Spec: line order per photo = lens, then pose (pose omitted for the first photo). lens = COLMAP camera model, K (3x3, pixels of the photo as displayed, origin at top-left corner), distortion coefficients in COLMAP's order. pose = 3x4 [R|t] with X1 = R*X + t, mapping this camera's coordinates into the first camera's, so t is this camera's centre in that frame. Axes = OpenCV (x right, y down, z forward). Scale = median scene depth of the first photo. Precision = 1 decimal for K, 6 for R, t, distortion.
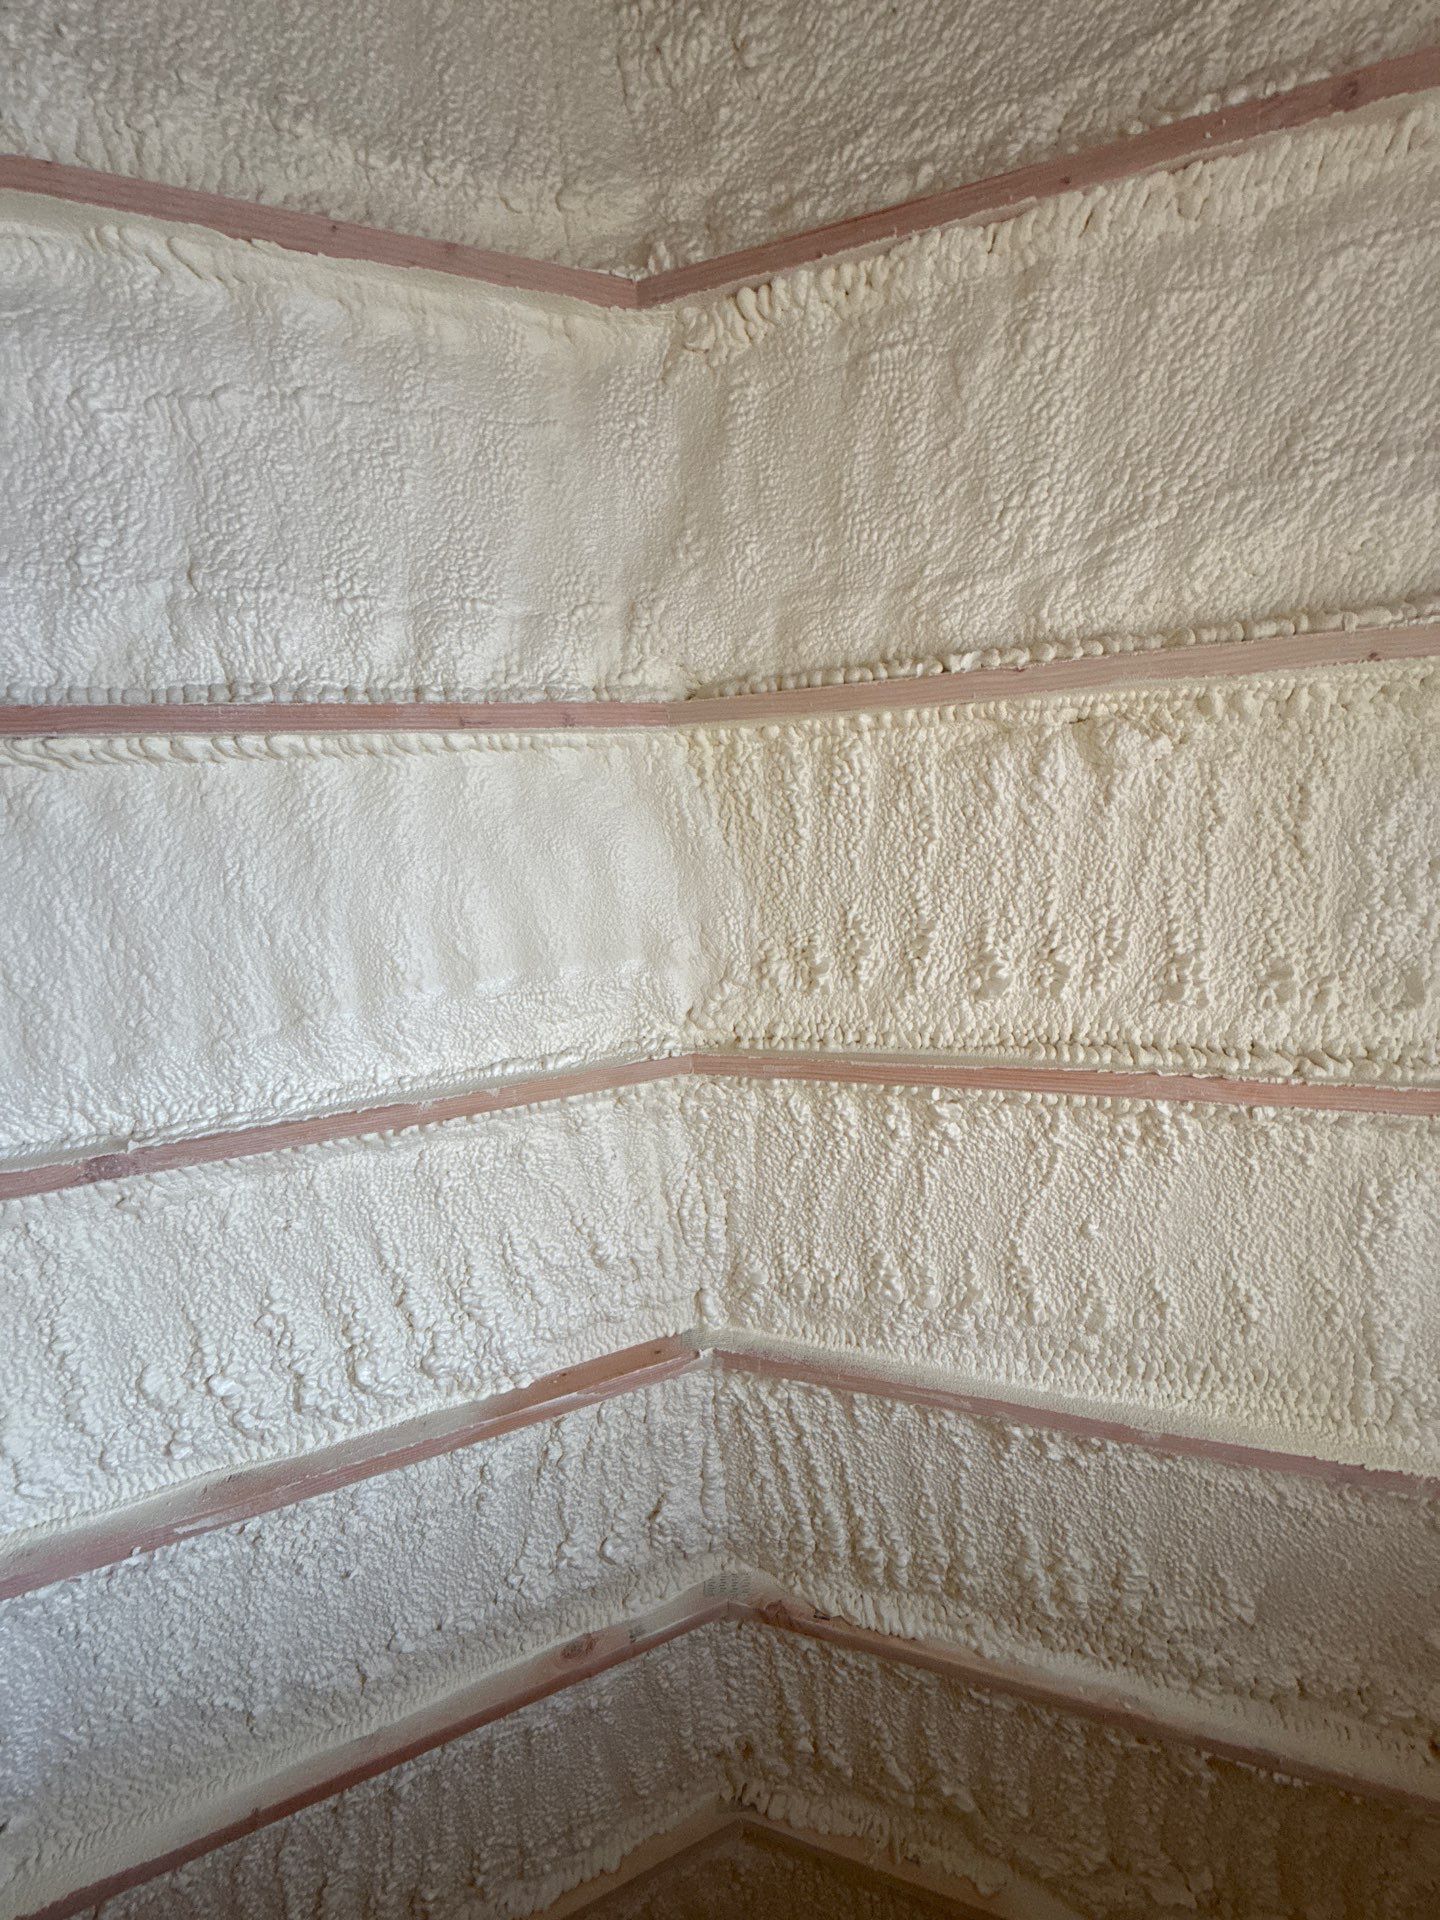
lens RADIAL K [[763.3, 0, 719.3], [0, 763.3, 965.2], [0, 0, 1]] dist [0.000513, -0.000248]
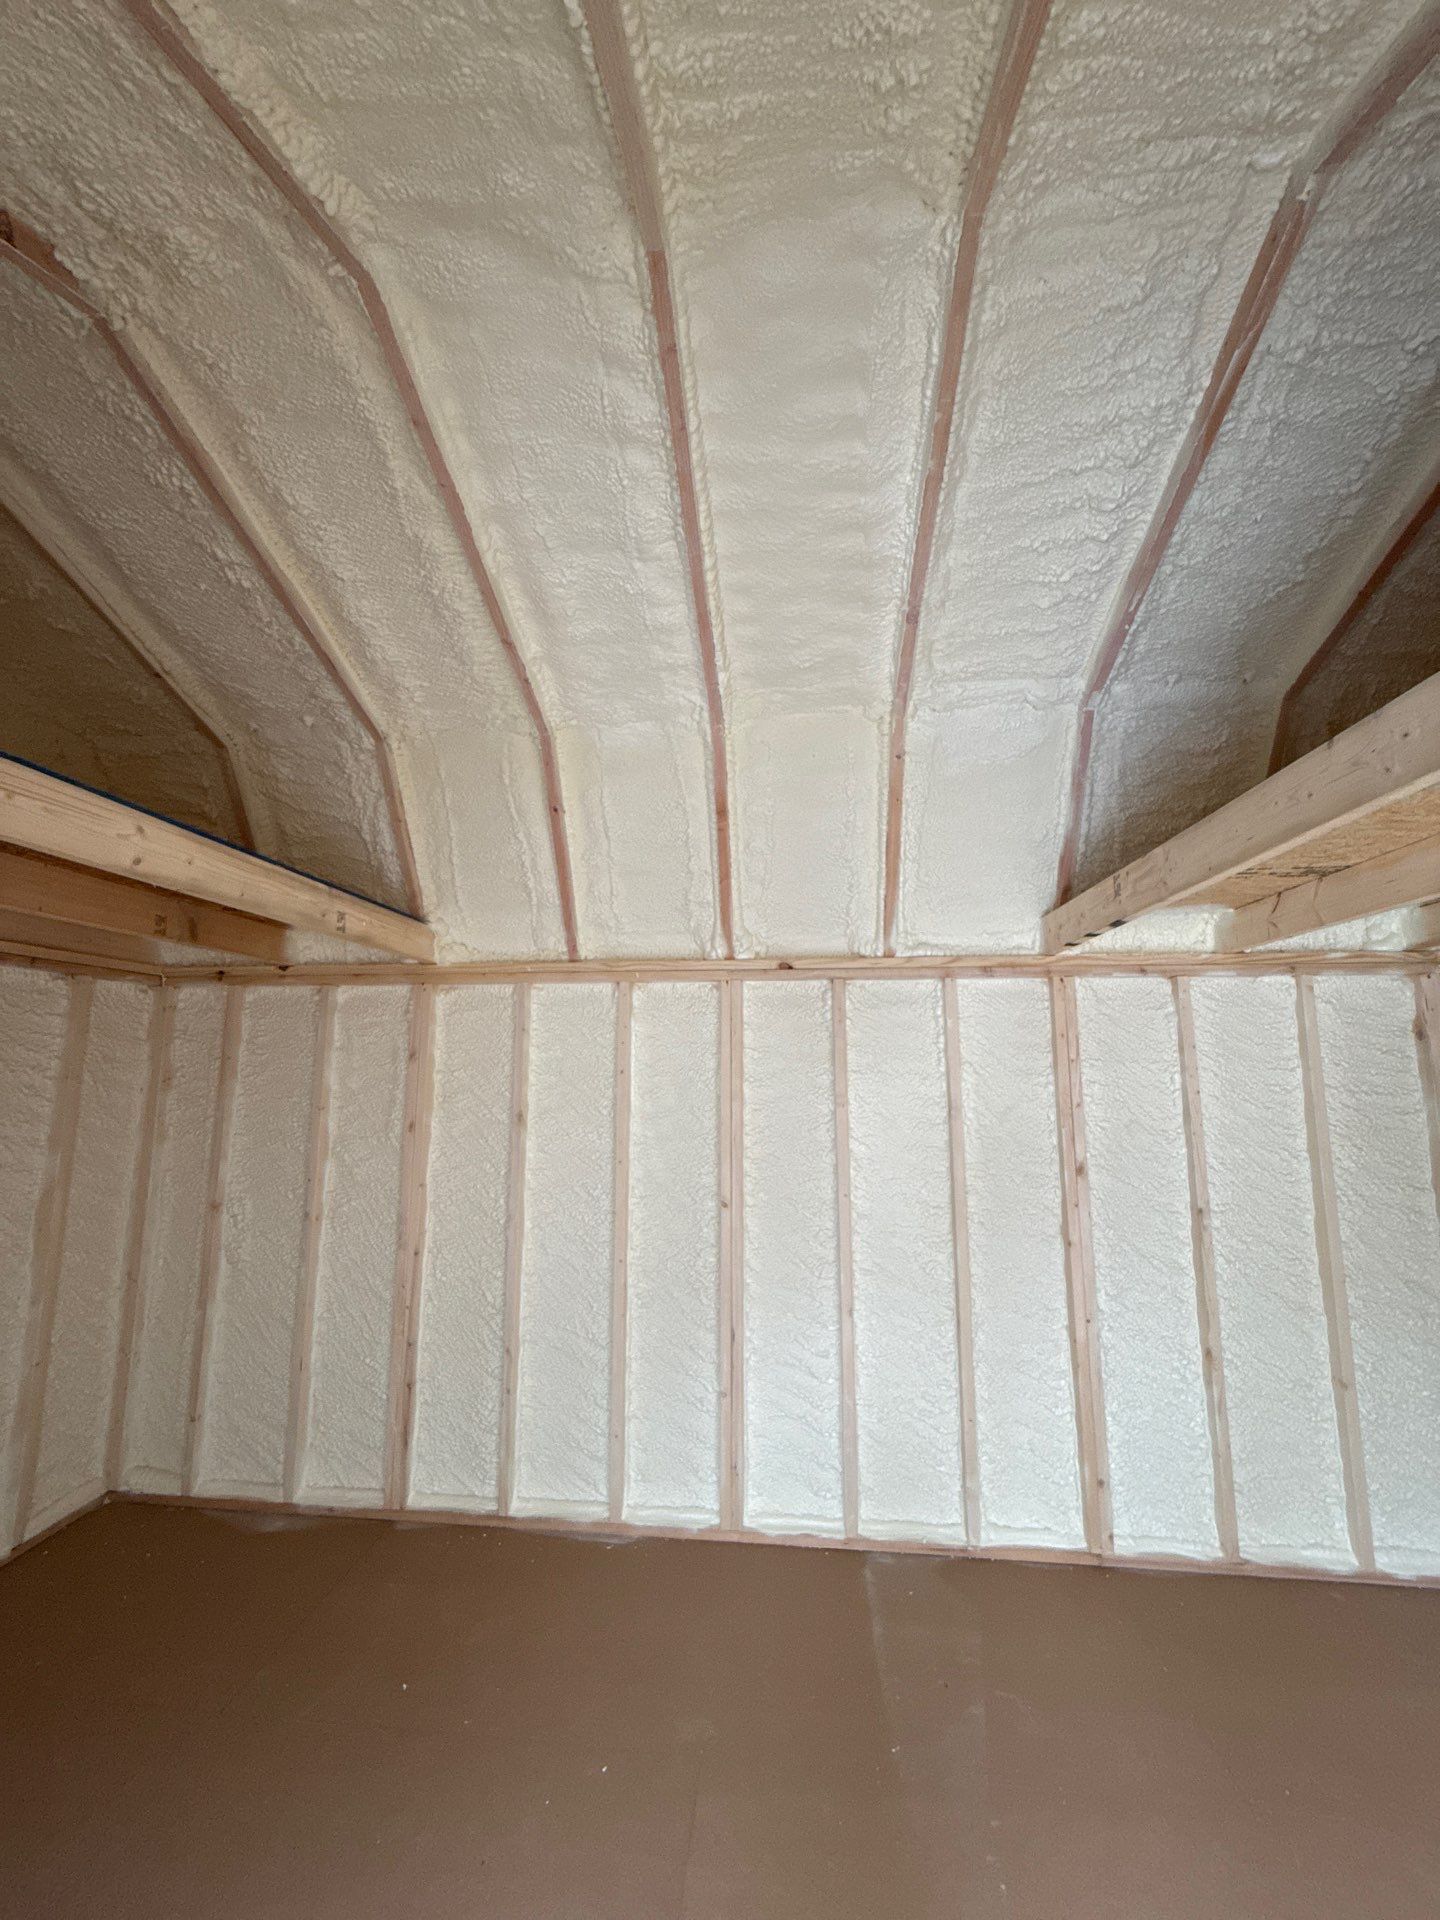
lens RADIAL K [[763.3, 0, 719.5], [0, 763.3, 965.7], [0, 0, 1]] dist [0.000513, -0.000248]
pose [[-0.042784, -0.103755, -0.993682, 0.867573], [0.979523, 0.191494, -0.062170, 0.048375], [0.196734, -0.975994, 0.093438, -0.154959]]
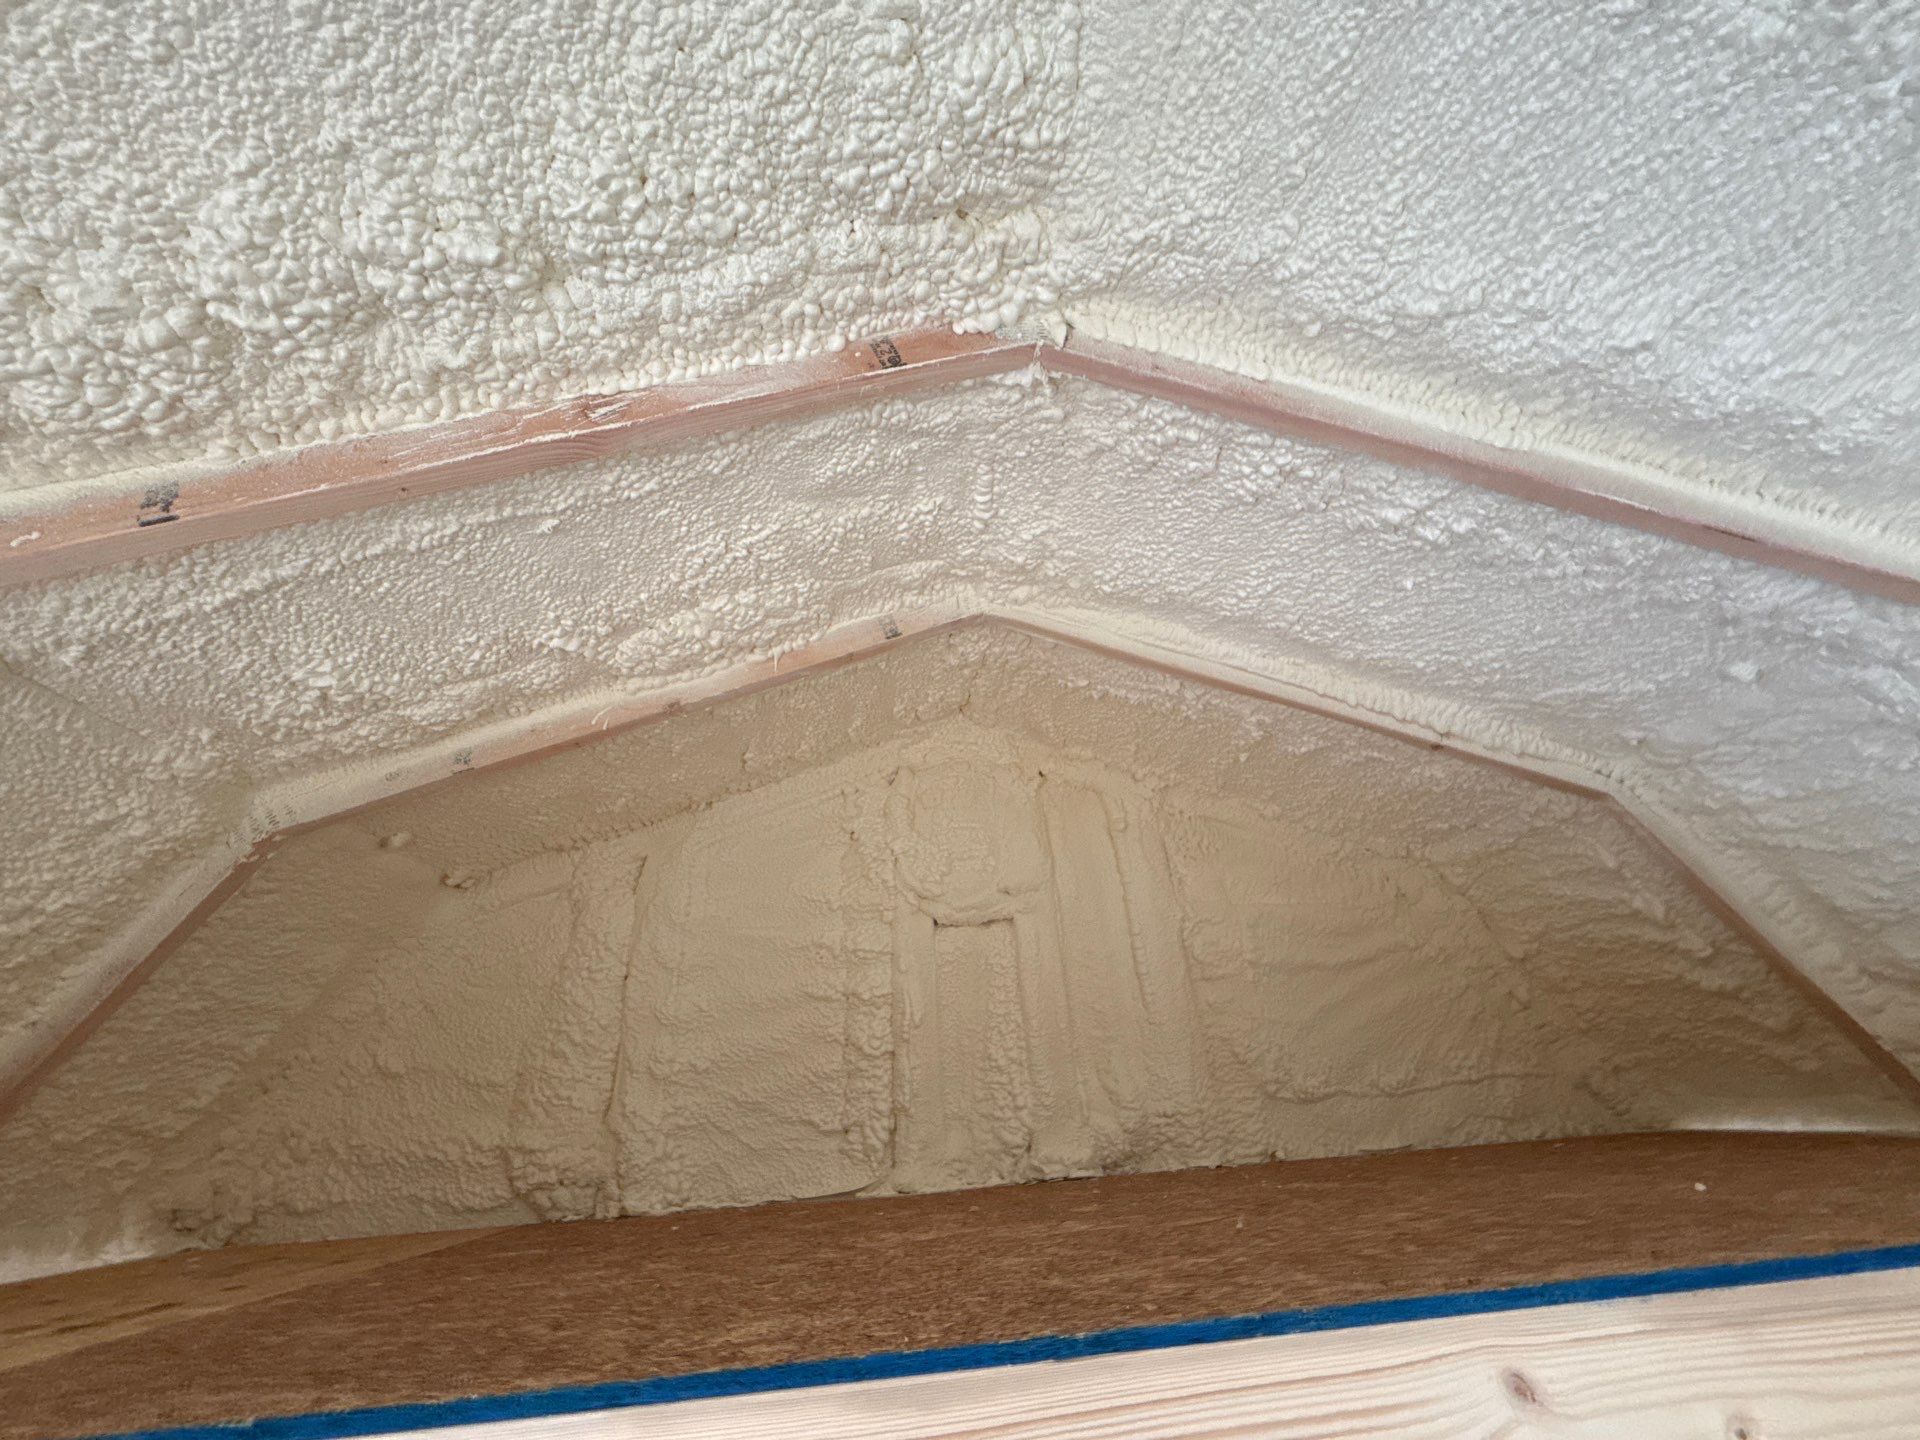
lens RADIAL K [[763.3, 0, 961.9], [0, 763.3, 716.5], [0, 0, 1]] dist [0.000513, -0.000248]
pose [[-0.984418, 0.016750, -0.175046, 0.083953], [0.162841, -0.288853, -0.943423, -0.549108], [-0.066365, -0.957227, 0.281625, 0.189746]]
